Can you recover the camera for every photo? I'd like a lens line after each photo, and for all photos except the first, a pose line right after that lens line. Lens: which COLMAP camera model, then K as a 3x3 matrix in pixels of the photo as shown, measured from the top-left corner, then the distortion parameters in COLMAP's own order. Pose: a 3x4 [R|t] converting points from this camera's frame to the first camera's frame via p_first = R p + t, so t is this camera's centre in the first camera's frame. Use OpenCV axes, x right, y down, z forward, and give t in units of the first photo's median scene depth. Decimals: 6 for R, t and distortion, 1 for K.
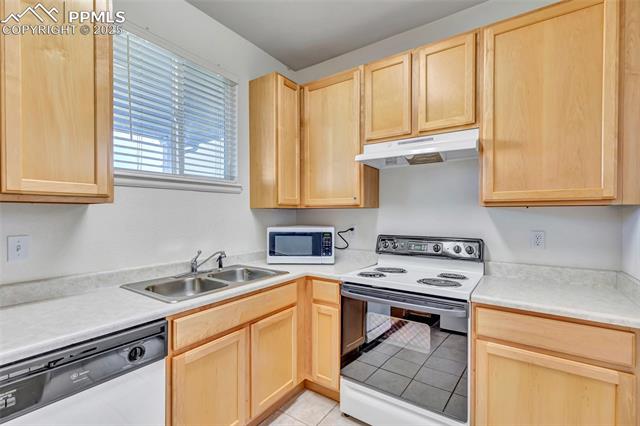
lens RADIAL K [[292.6, 0, 320.0], [0, 292.6, 213.0], [0, 0, 1]] dist [0.001880, 0.000410]
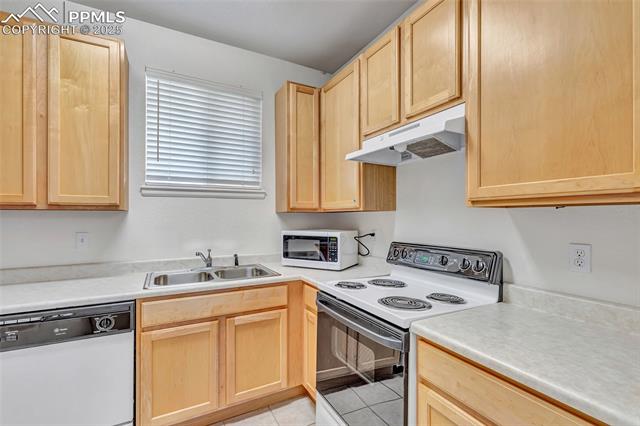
lens RADIAL K [[292.6, 0, 320.0], [0, 292.6, 213.0], [0, 0, 1]] dist [0.001880, 0.000410]
pose [[0.889425, -0.008051, -0.457010, 0.470532], [0.002210, 0.999909, -0.013315, 0.000733], [0.457076, 0.010833, 0.889362, 0.145948]]
